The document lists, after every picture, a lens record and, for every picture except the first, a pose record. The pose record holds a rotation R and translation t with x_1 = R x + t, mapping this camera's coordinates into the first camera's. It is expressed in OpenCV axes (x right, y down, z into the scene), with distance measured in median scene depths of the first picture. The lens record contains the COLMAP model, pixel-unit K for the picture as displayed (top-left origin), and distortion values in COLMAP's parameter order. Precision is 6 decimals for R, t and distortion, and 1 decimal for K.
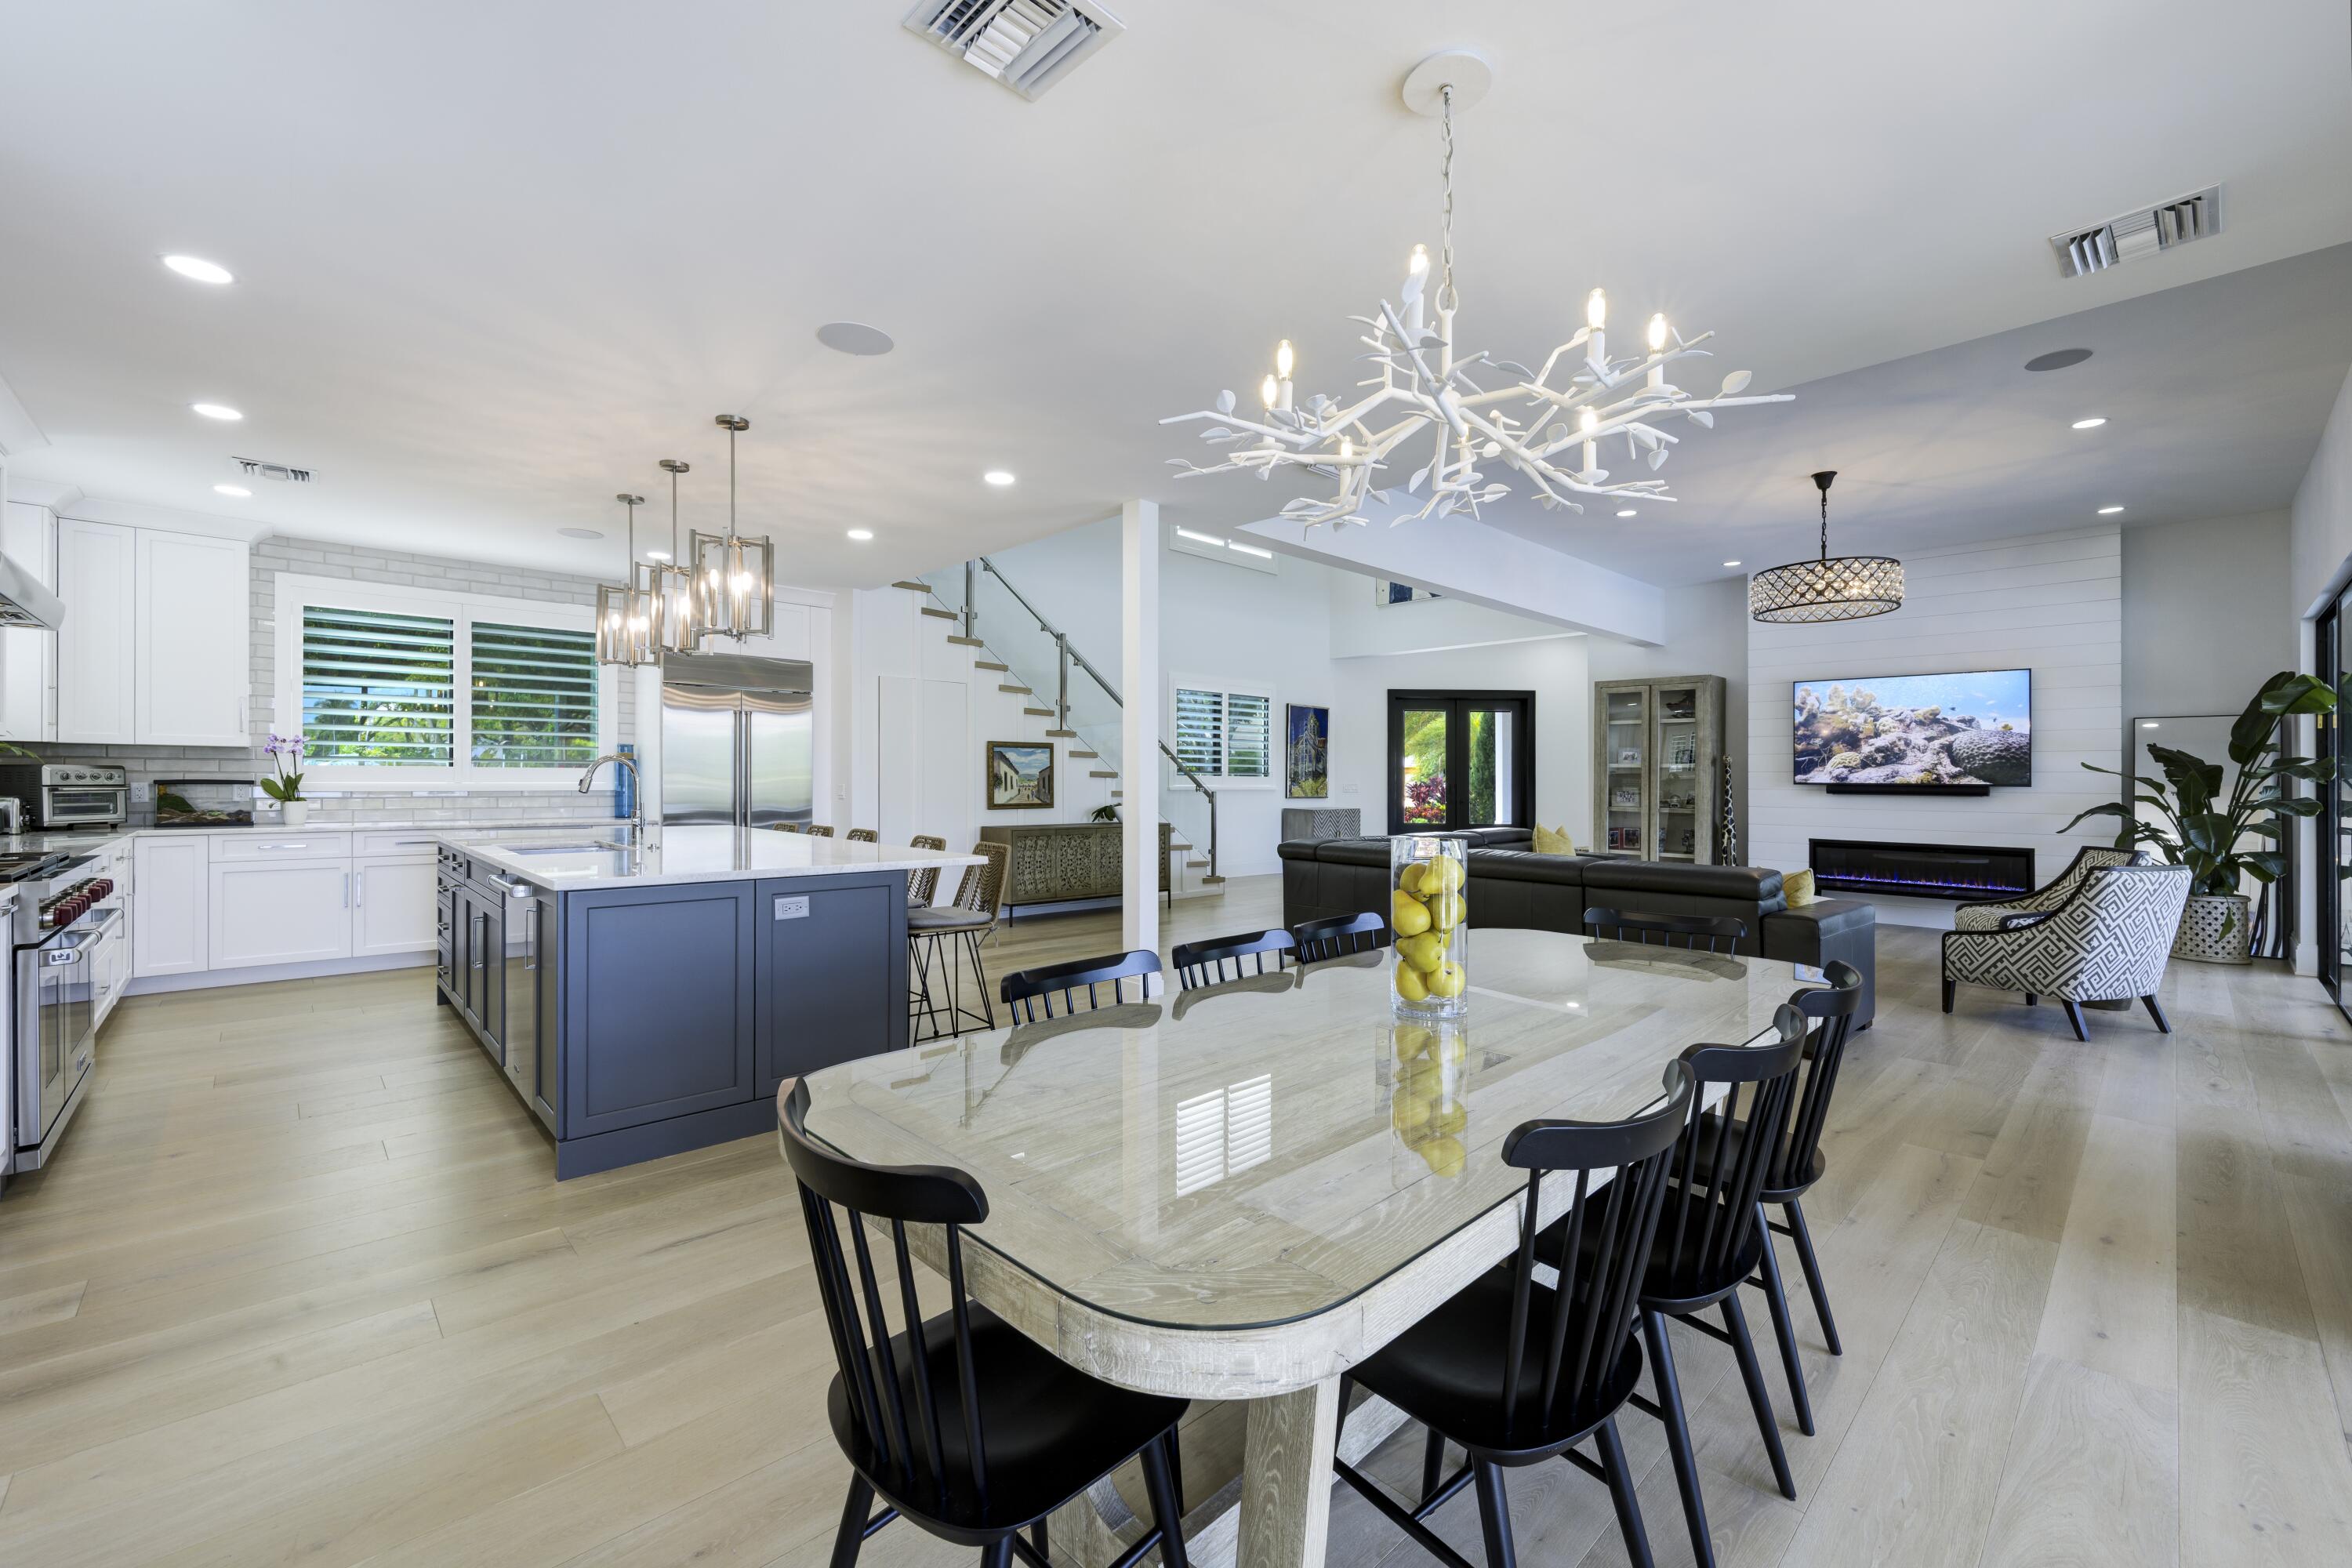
lens RADIAL K [[955.0, 0, 1176.0], [0, 955.0, 784.0], [0, 0, 1]] dist [0.000586, 0.000536]
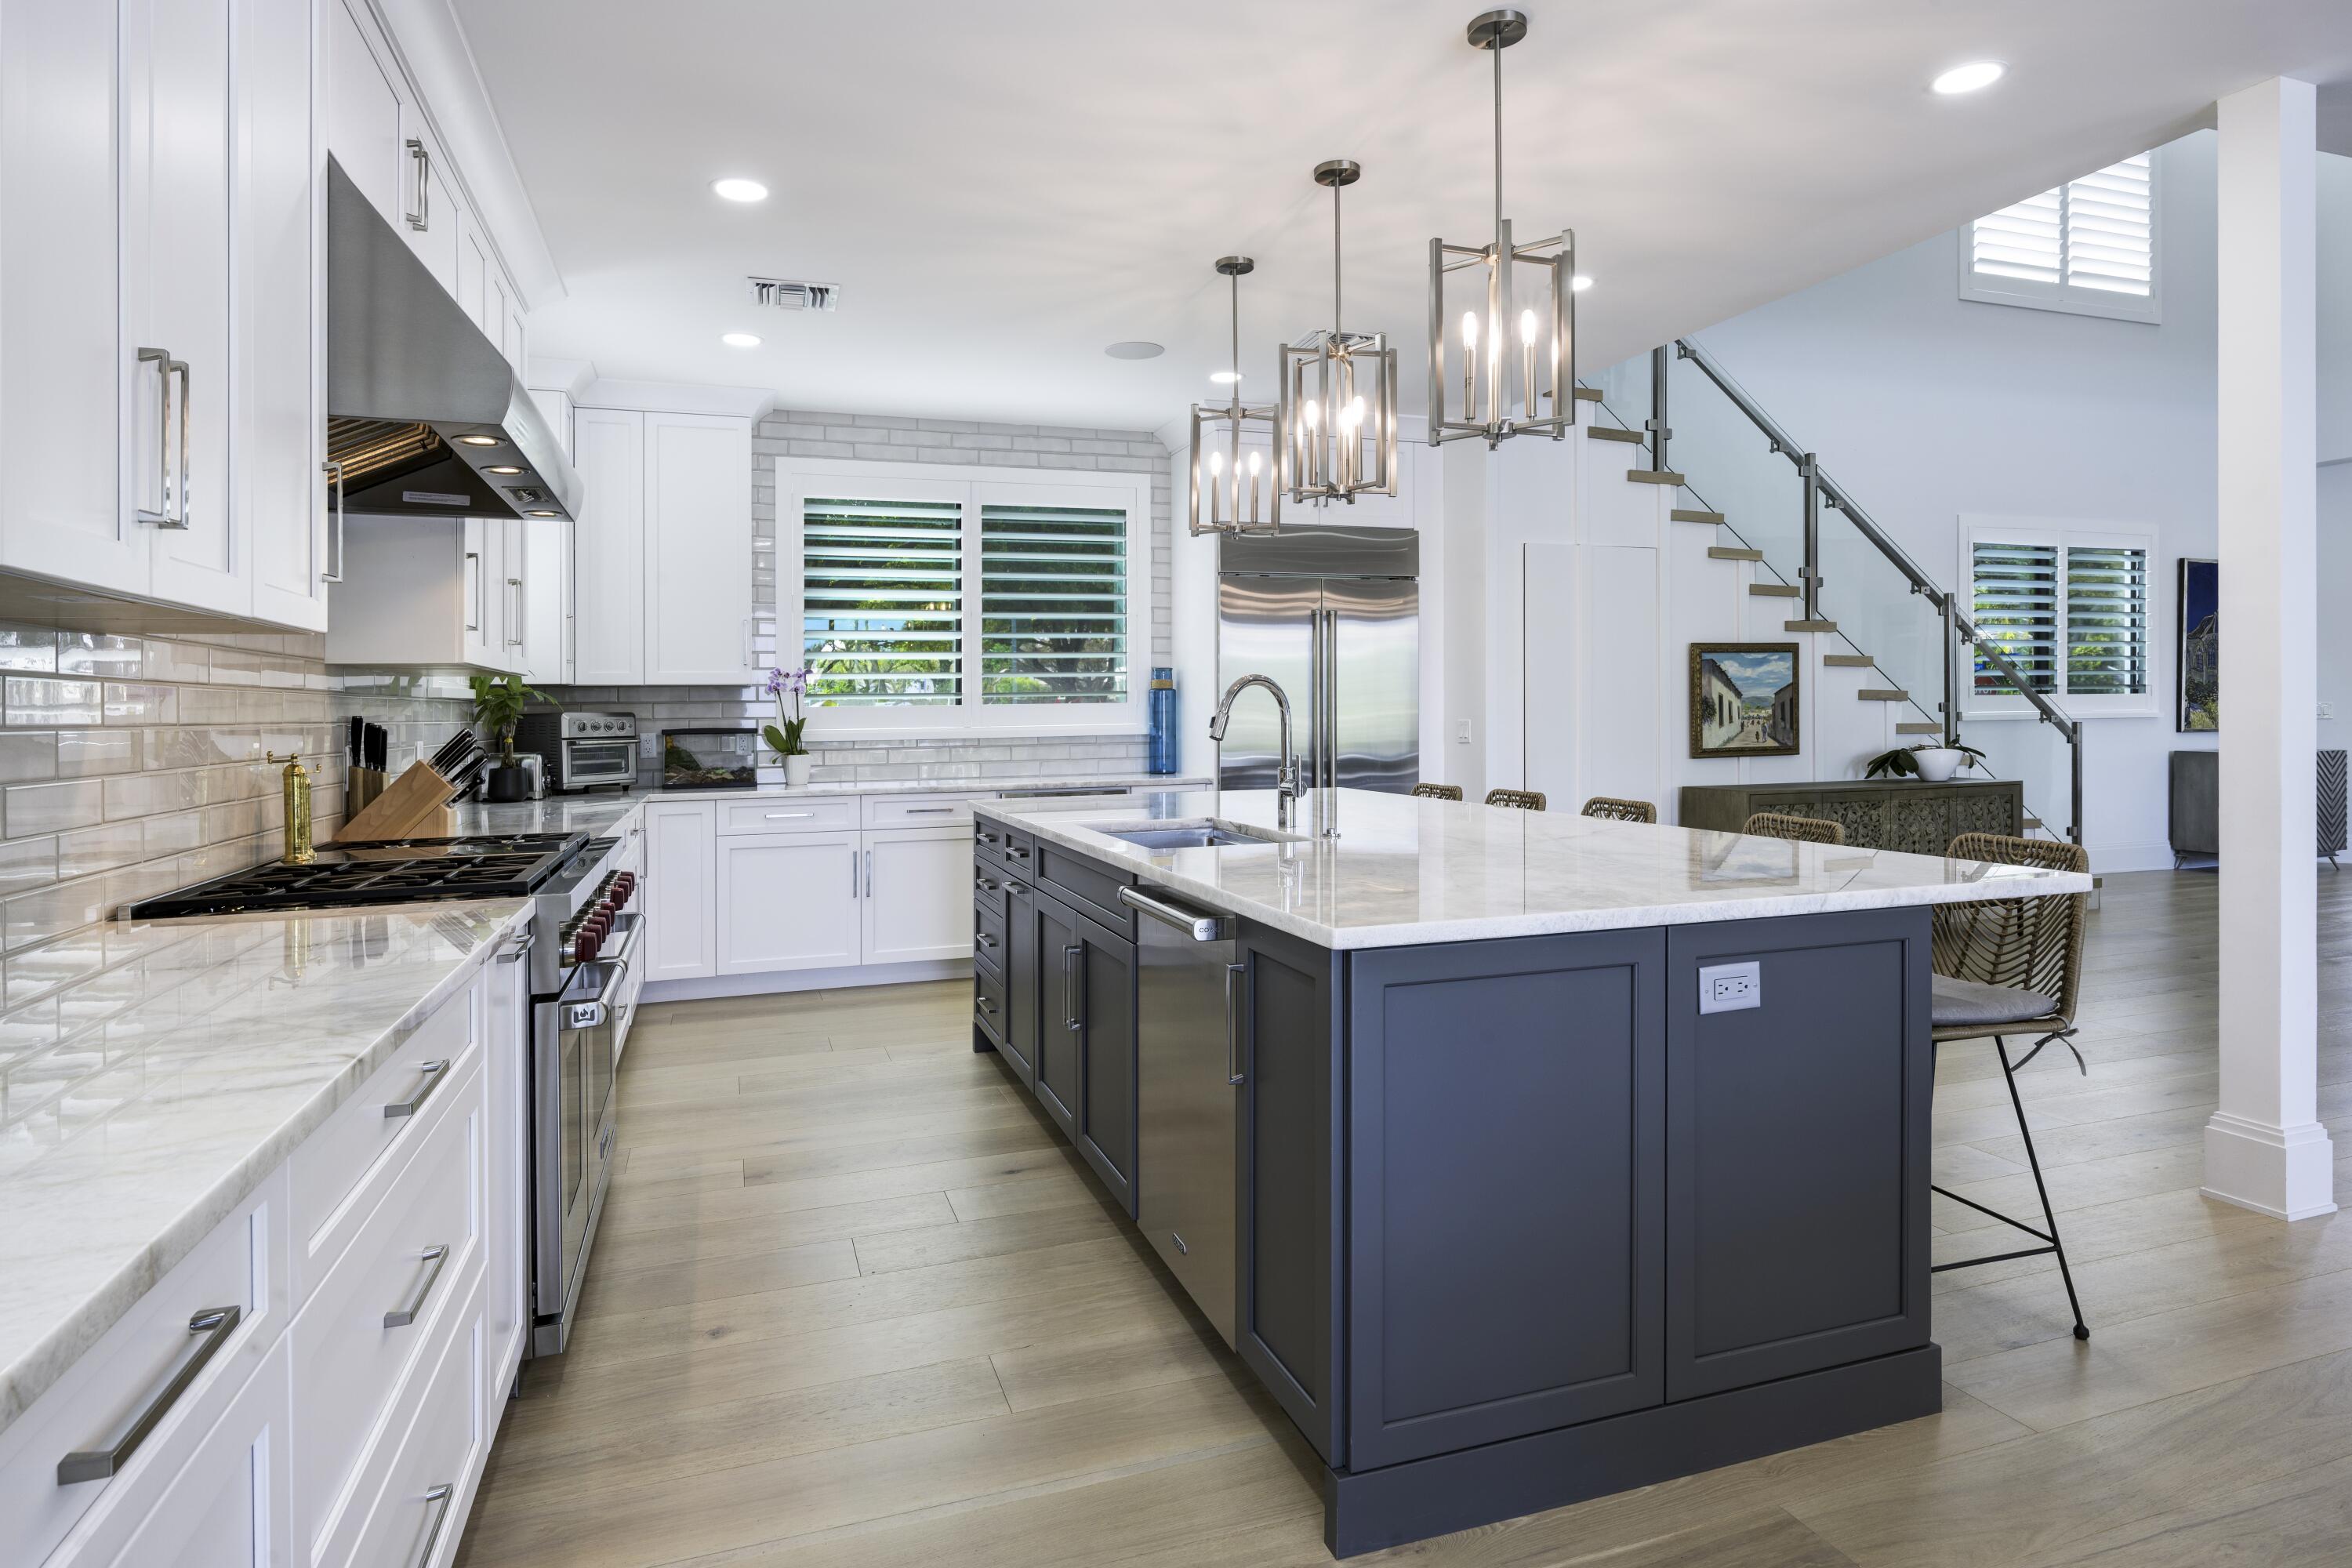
lens RADIAL K [[1302.4, 0, 1176.1], [0, 1302.4, 686.3], [0, 0, 1]] dist [0.014980, 0.000374]
pose [[0.908925, -0.028983, -0.415951, -0.203898], [0.018714, 0.999412, -0.028744, -0.000829], [0.416539, 0.018342, 0.908933, 0.171022]]
